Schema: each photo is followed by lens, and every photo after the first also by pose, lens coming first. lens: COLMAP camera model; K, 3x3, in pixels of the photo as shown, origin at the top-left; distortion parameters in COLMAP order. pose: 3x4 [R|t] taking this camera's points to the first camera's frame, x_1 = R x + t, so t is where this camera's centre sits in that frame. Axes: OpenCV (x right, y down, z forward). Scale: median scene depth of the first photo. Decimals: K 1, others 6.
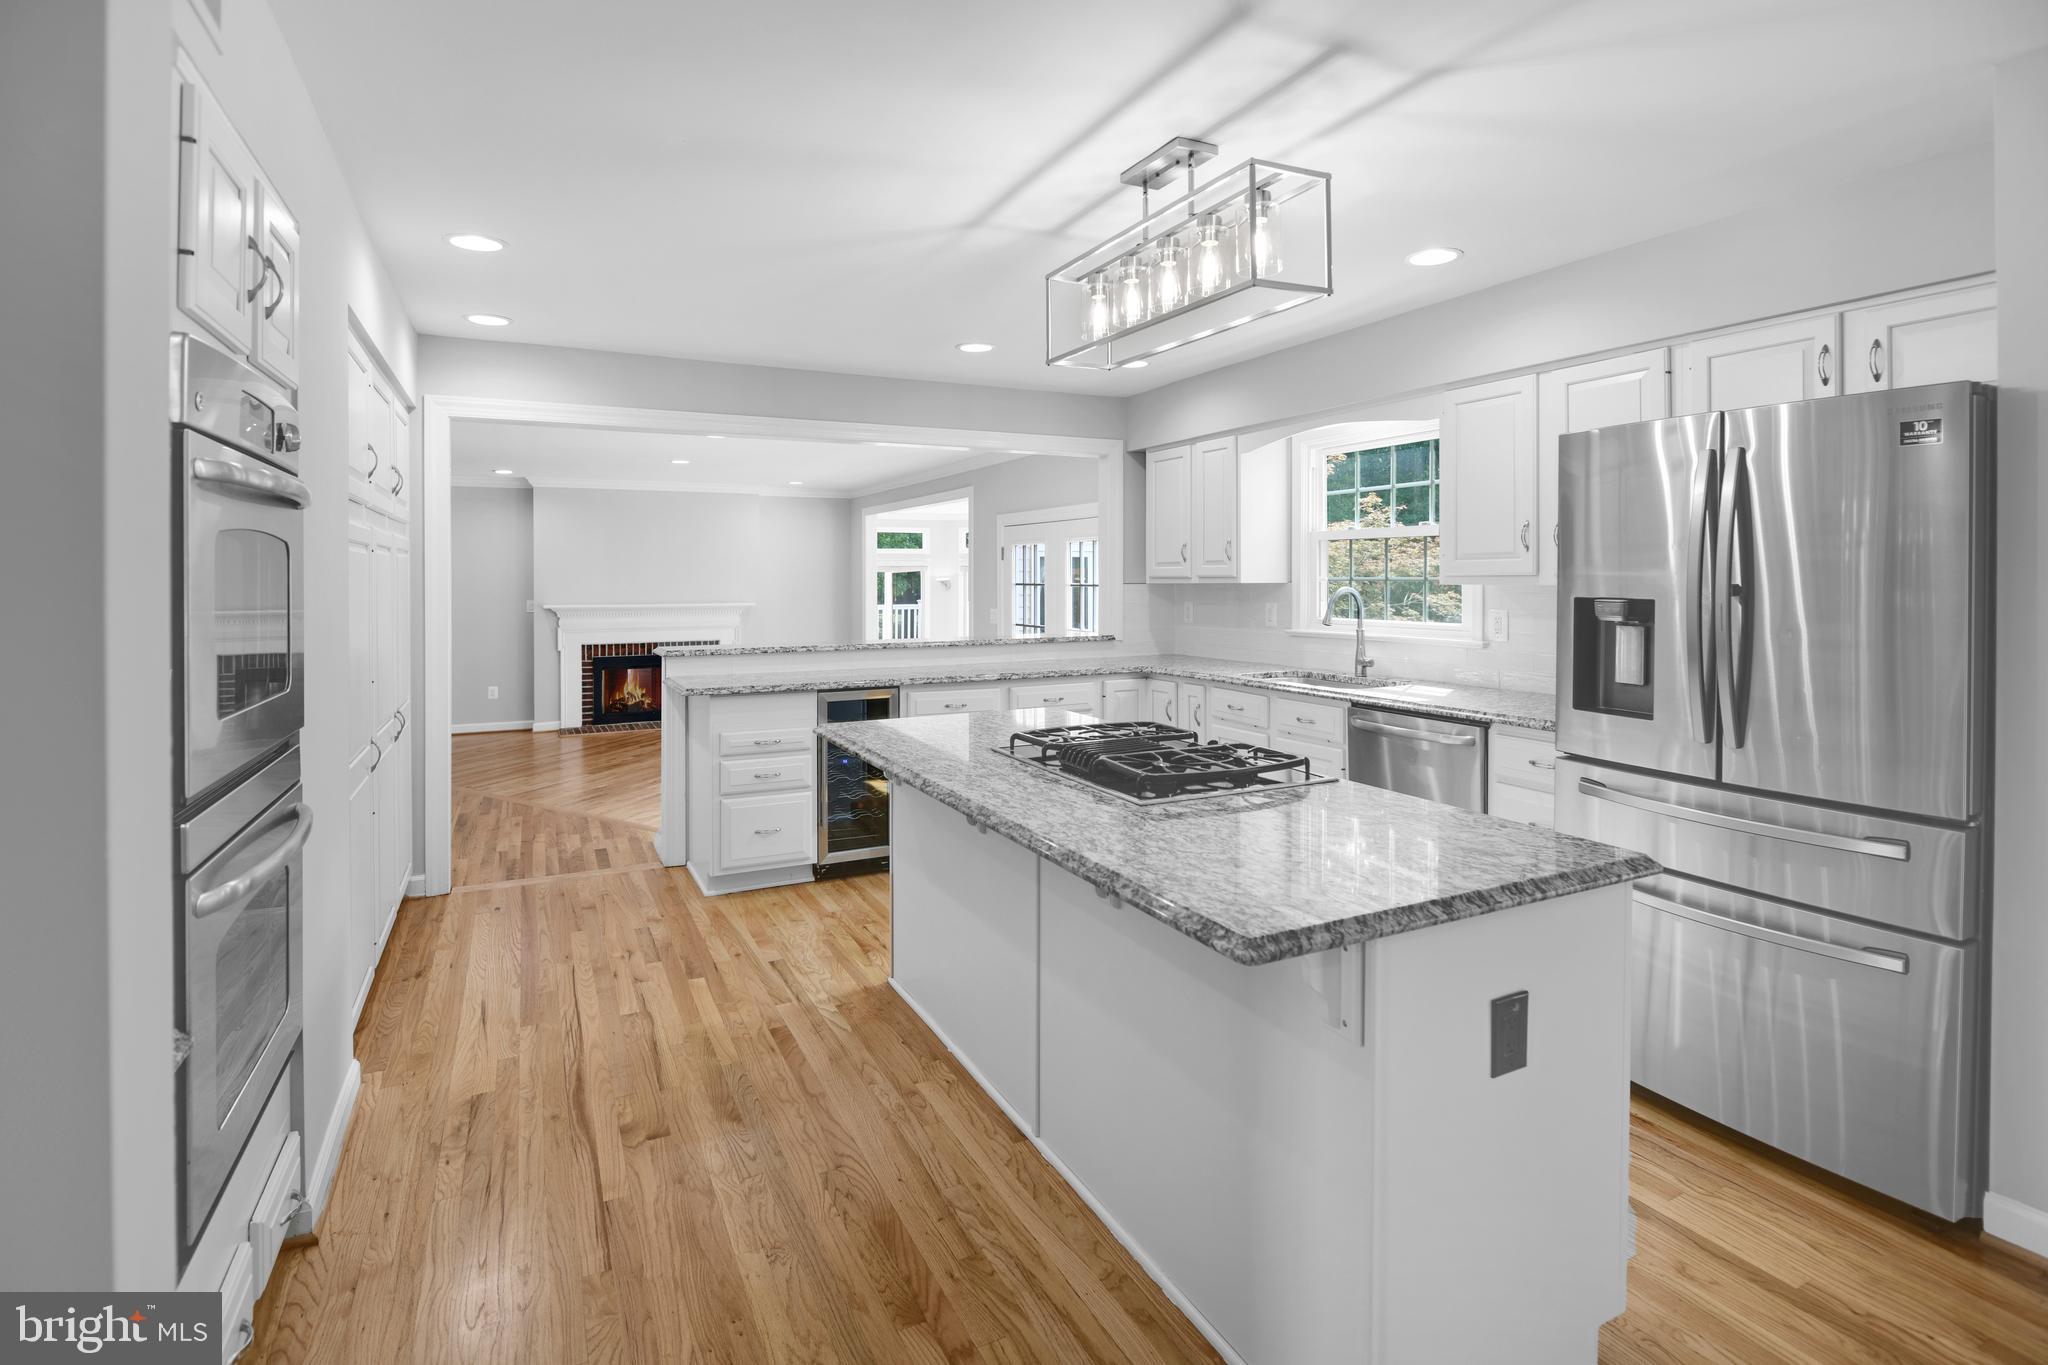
lens RADIAL K [[1021.6, 0, 1016.9], [0, 1021.6, 579.8], [0, 0, 1]] dist [-0.001315, -0.000841]
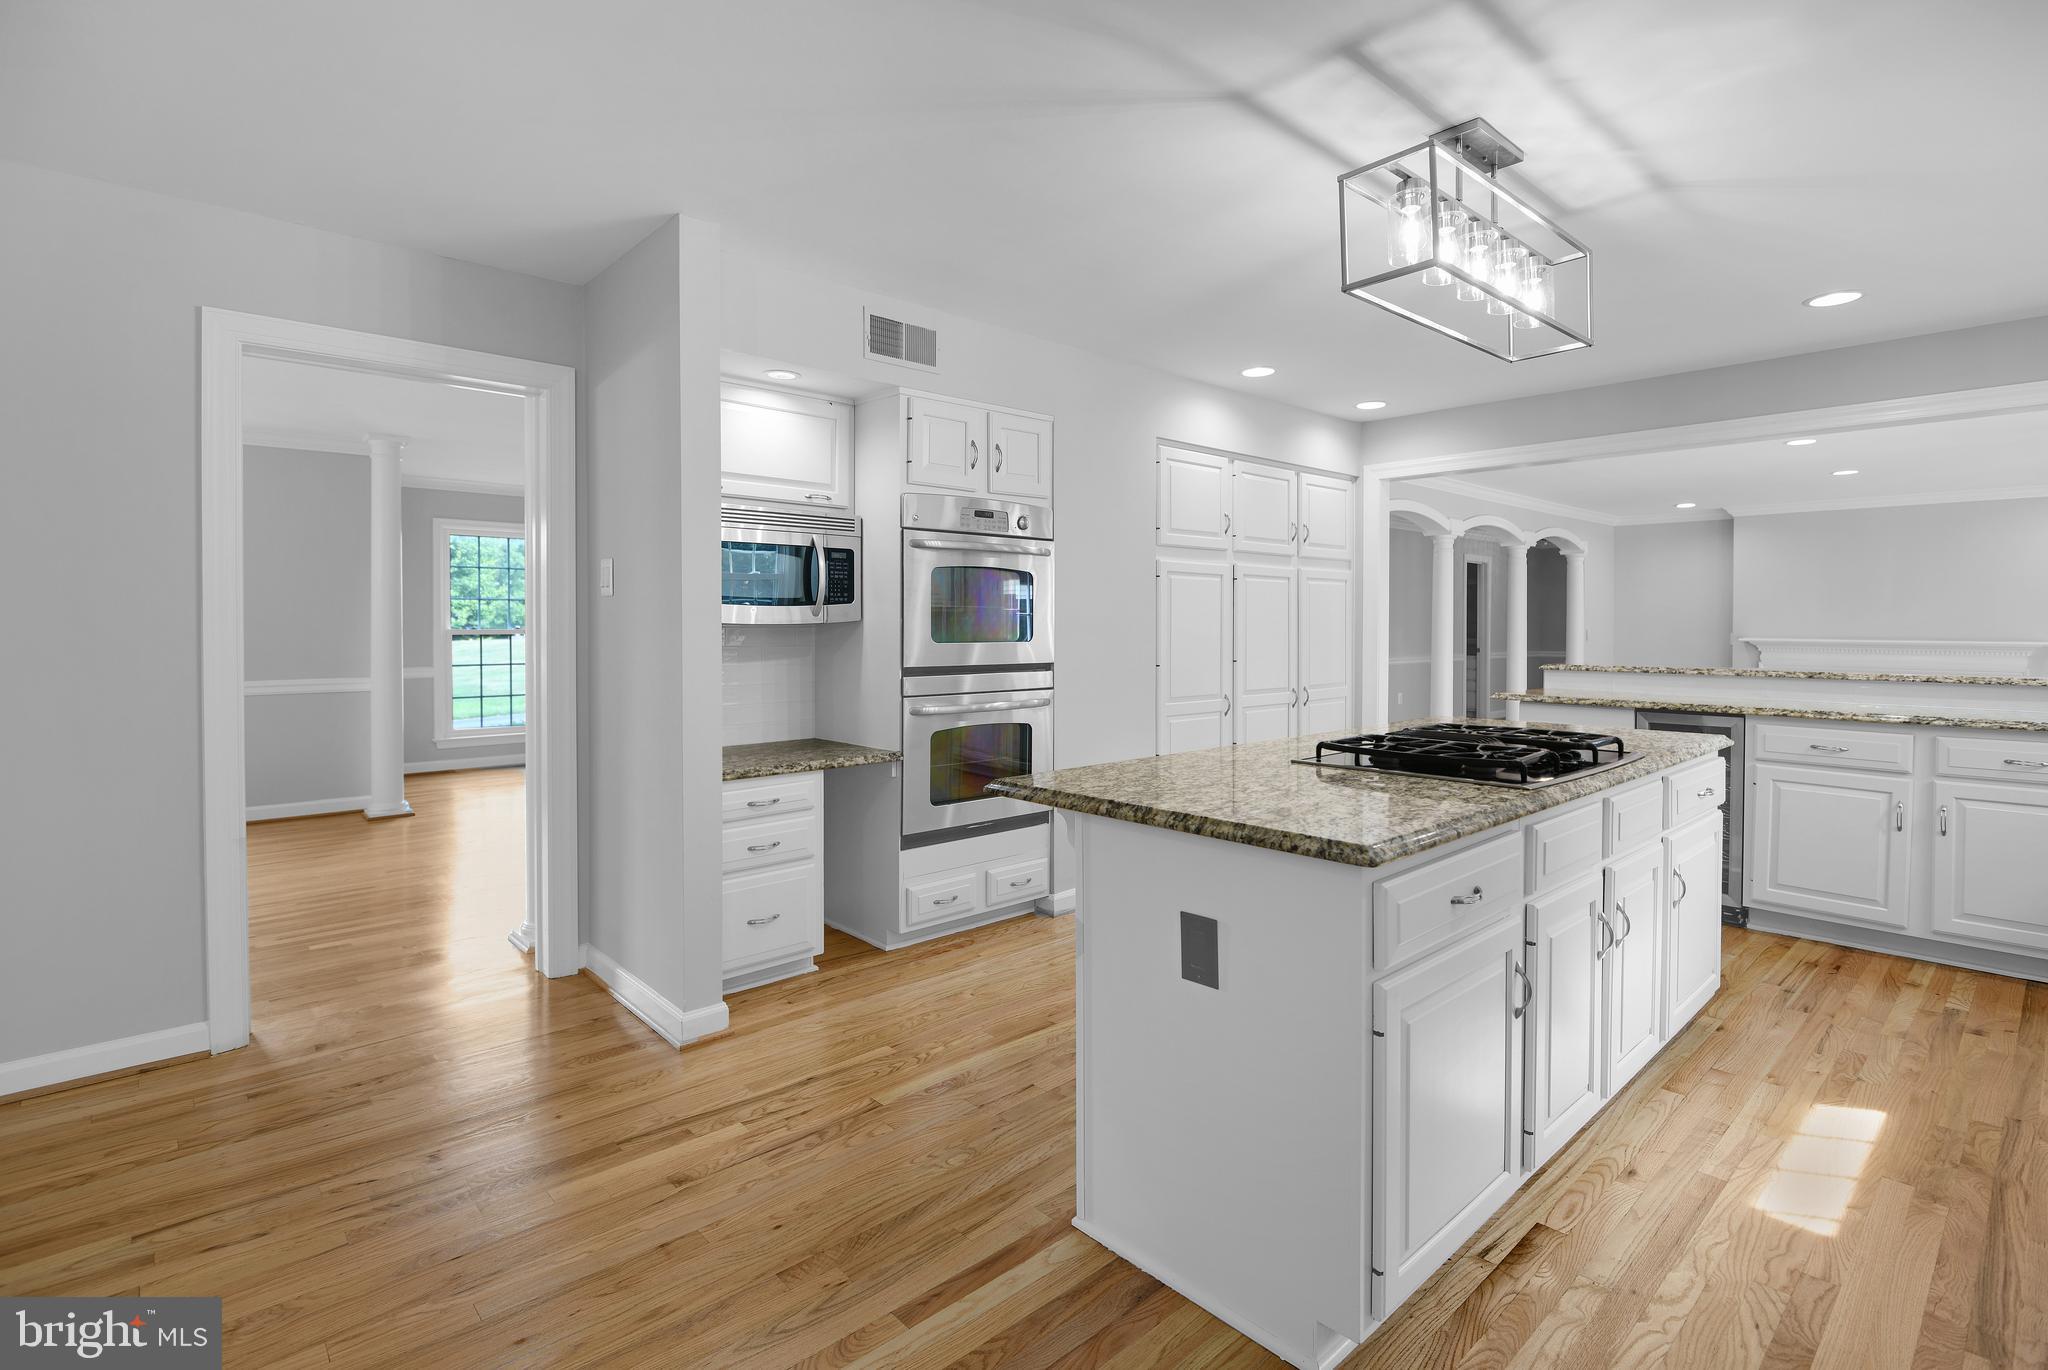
lens RADIAL K [[968.4, 0, 1018.0], [0, 968.4, 636.3], [0, 0, 1]] dist [0.020713, -0.010976]
pose [[0.276379, 0.018123, -0.960878, 0.544230], [-0.006767, 0.999834, 0.016912, 0.028334], [0.961025, 0.001828, 0.276456, 0.185943]]
